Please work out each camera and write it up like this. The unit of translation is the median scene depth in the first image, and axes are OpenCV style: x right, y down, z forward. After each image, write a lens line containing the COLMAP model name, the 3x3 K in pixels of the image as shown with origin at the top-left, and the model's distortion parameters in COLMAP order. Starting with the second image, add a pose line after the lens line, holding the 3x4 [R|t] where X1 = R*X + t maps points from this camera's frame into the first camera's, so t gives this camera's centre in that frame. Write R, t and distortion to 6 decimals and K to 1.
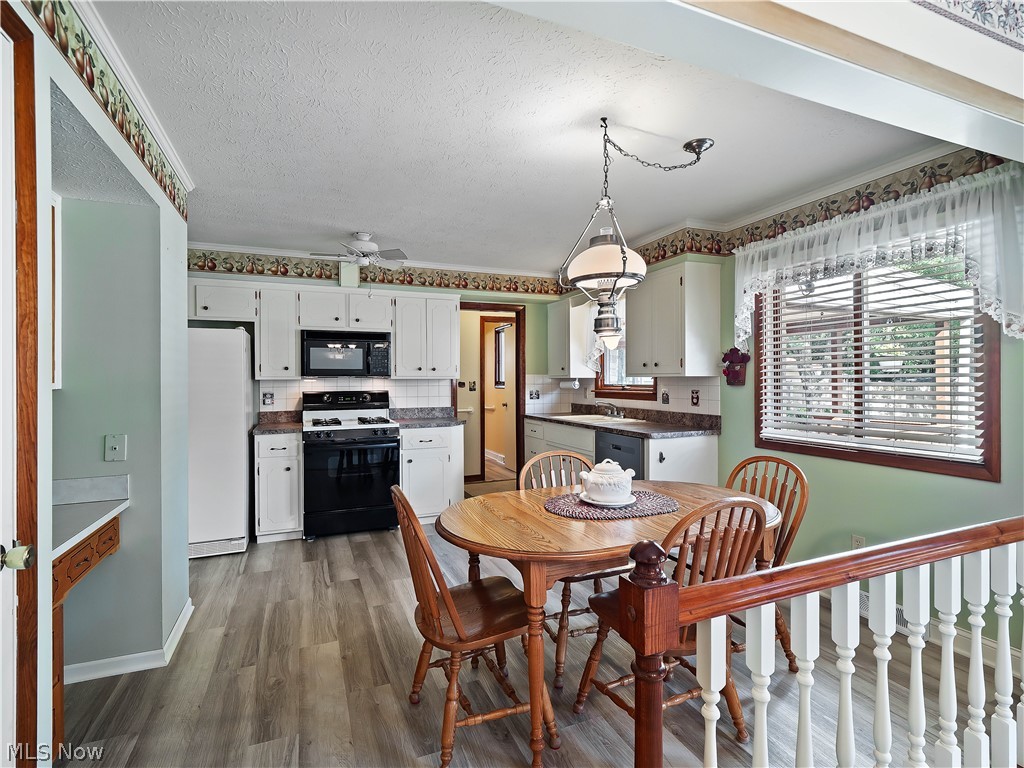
lens RADIAL K [[498.7, 0, 507.0], [0, 498.7, 382.6], [0, 0, 1]] dist [0.001733, -0.006880]
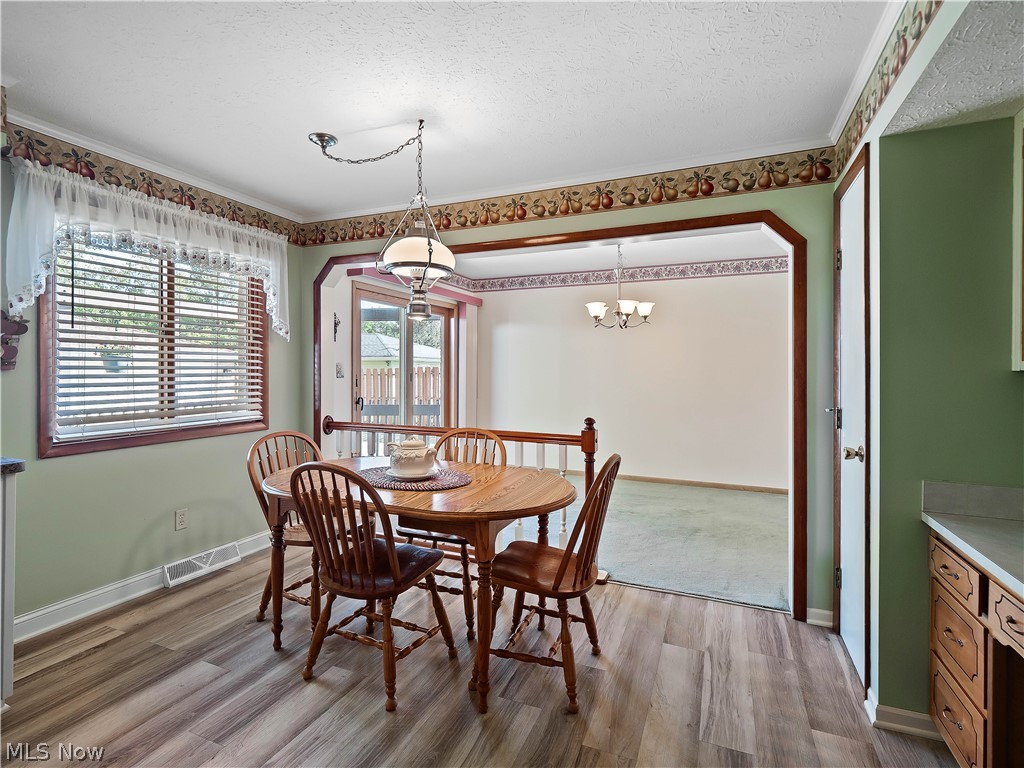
lens RADIAL K [[498.7, 0, 499.5], [0, 498.7, 368.2], [0, 0, 1]] dist [0.001733, -0.006880]
pose [[-0.697458, 0.002013, 0.716623, -0.388802], [0.001112, 0.999998, -0.001727, 0.005624], [-0.716625, -0.000407, -0.697459, 0.902365]]
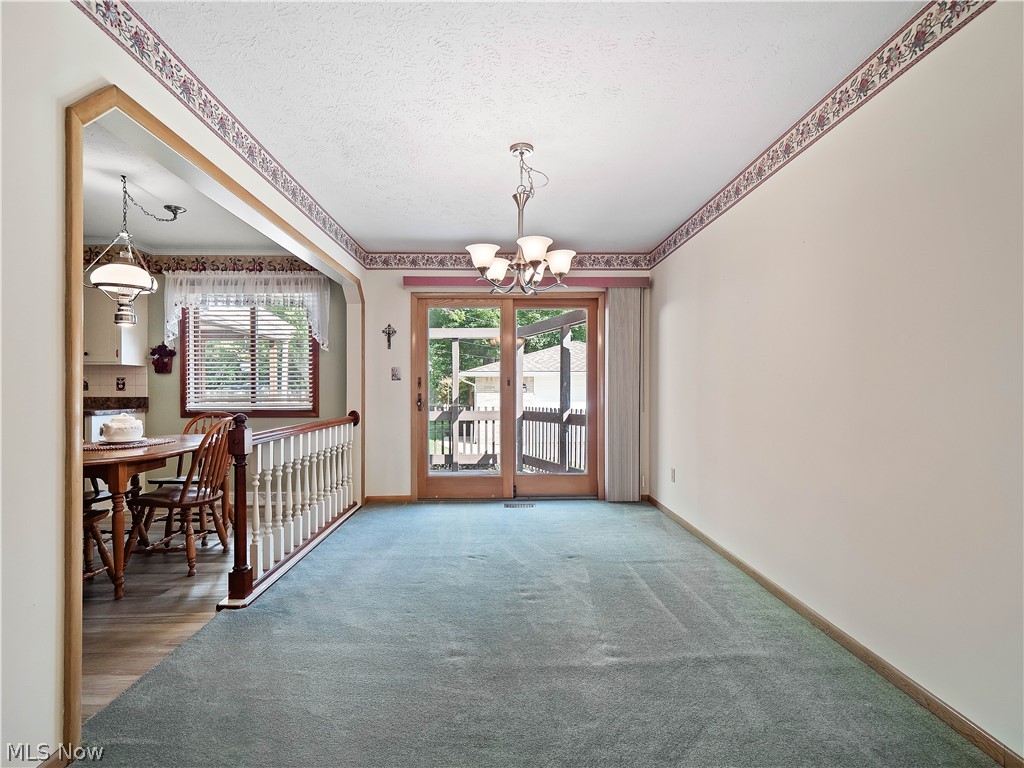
lens RADIAL K [[498.7, 0, 506.9], [0, 498.7, 388.3], [0, 0, 1]] dist [0.001733, -0.006880]
pose [[0.361111, 0.007920, 0.932489, -0.412765], [0.002681, 0.999951, -0.009532, 0.056219], [-0.932519, 0.005942, 0.361073, -0.306702]]
